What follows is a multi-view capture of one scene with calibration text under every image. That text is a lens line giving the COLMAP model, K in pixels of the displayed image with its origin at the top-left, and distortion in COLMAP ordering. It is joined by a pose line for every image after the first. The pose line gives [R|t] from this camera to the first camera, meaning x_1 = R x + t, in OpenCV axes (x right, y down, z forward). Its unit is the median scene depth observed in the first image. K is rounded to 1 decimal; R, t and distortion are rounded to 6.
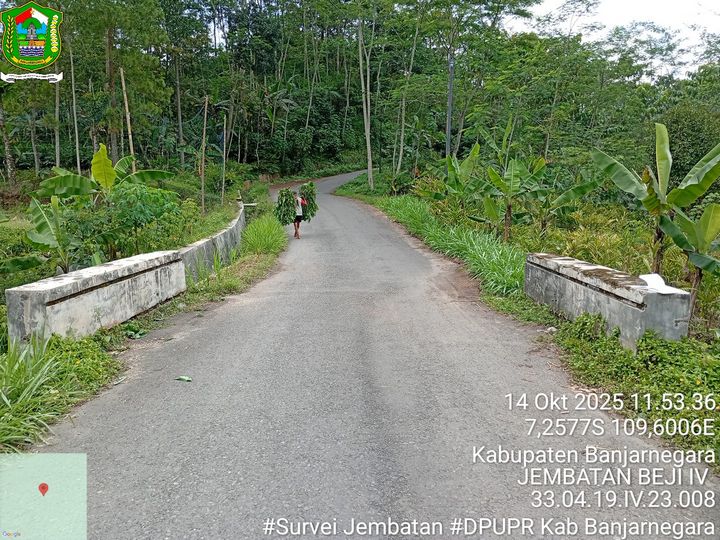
lens RADIAL K [[546.8, 0, 357.7], [0, 546.8, 268.3], [0, 0, 1]] dist [0.087527, -0.194807]
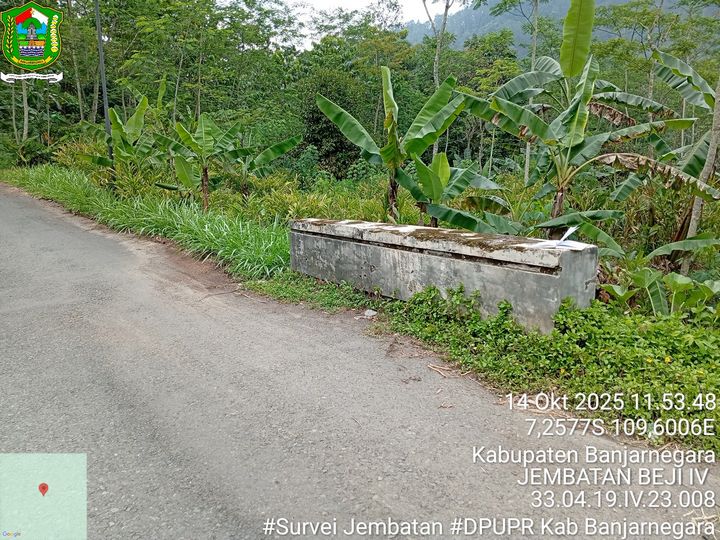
lens RADIAL K [[546.8, 0, 357.7], [0, 546.8, 268.3], [0, 0, 1]] dist [0.087527, -0.194807]
pose [[0.807904, -0.141944, 0.571964, -0.042597], [0.112255, 0.989855, 0.087092, -0.009581], [-0.578524, -0.006156, 0.815642, 0.173105]]
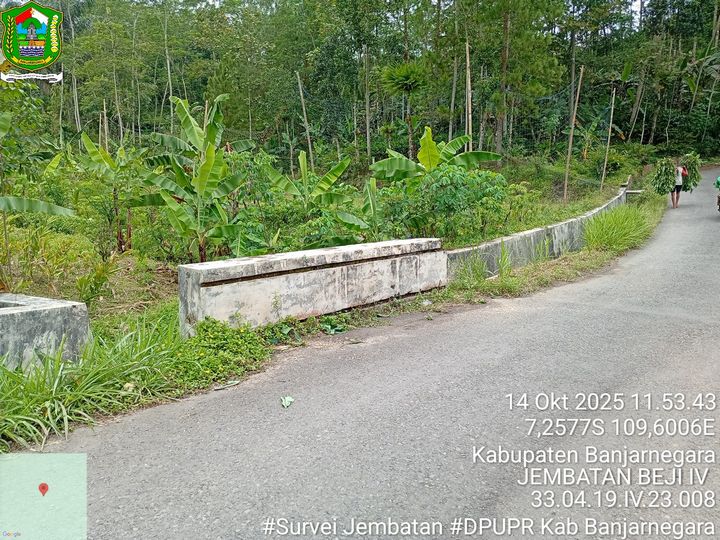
lens RADIAL K [[551.2, 0, 360.9], [0, 551.2, 271.2], [0, 0, 1]] dist [0.002608, -0.031479]
pose [[0.758329, 0.104167, -0.643495, 0.082668], [-0.087230, 0.994487, 0.058188, -0.012345], [0.646009, 0.012006, 0.763235, 0.155091]]
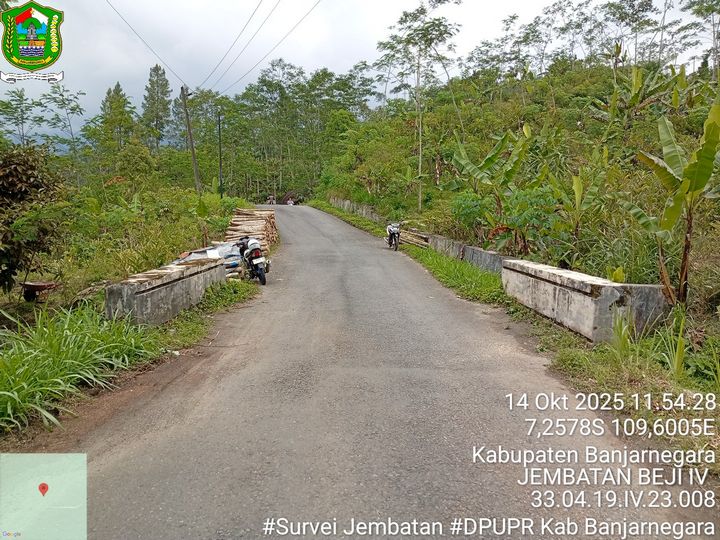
lens RADIAL K [[542.0, 0, 356.6], [0, 542.0, 270.3], [0, 0, 1]] dist [0.090462, -0.172174]
pose [[-0.999775, 0.002187, -0.021102, 0.007743], [-0.002545, 0.975126, 0.221635, -0.125623], [0.021062, 0.221638, -0.974901, 1.009235]]
